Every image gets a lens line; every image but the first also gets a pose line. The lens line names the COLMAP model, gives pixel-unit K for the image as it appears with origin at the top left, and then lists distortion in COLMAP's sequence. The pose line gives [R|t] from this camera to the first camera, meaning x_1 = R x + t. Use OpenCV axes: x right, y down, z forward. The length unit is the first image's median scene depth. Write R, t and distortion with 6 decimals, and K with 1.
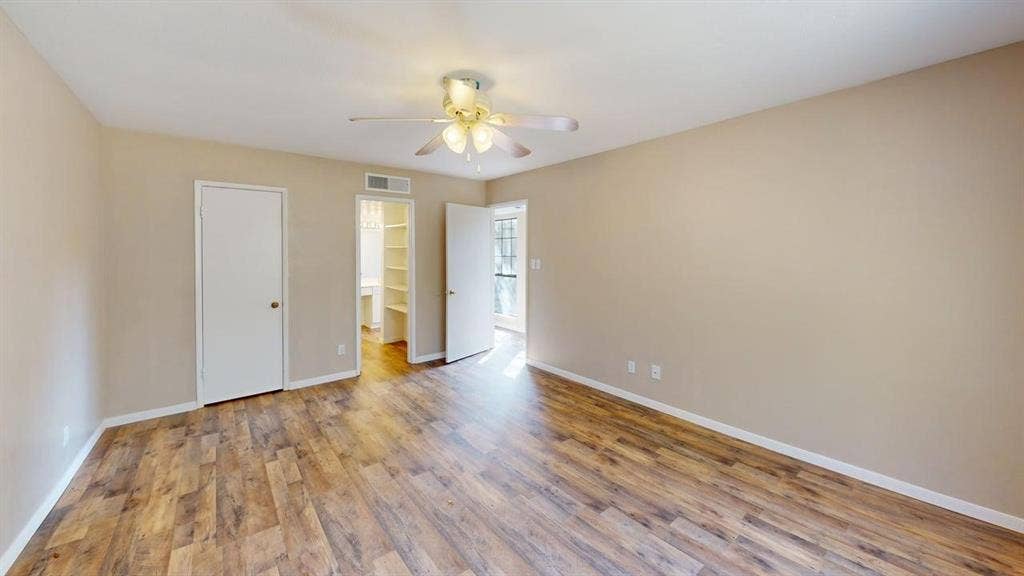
lens RADIAL K [[408.4, 0, 512.9], [0, 408.4, 284.1], [0, 0, 1]] dist [-0.002834, -0.000260]
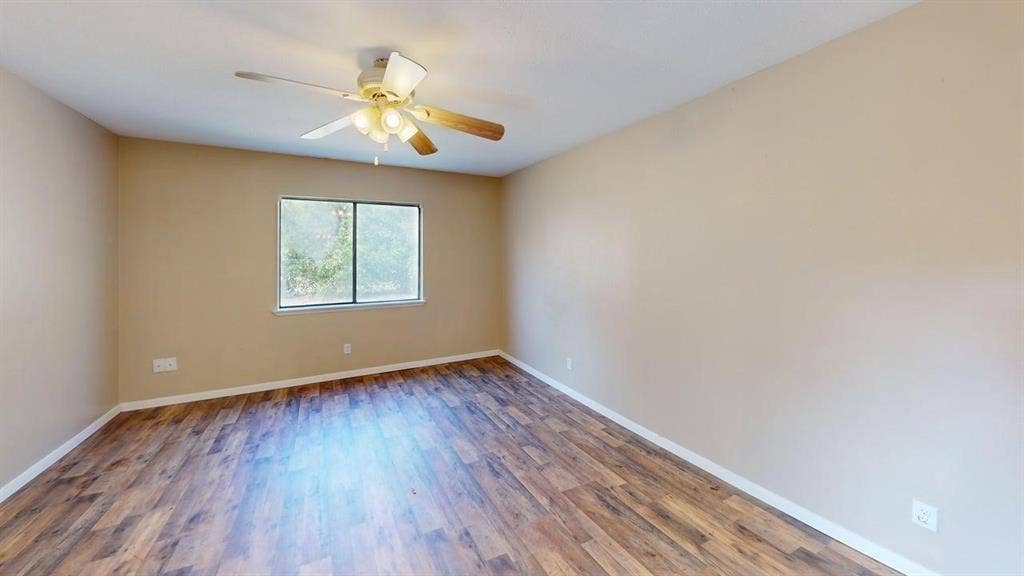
lens RADIAL K [[408.4, 0, 511.8], [0, 408.4, 288.2], [0, 0, 1]] dist [-0.002834, -0.000260]
pose [[-0.985436, -0.009743, 0.169769, -0.552943], [0.007356, 0.994980, 0.099799, -0.089049], [-0.169889, 0.099594, -0.980418, 1.859605]]
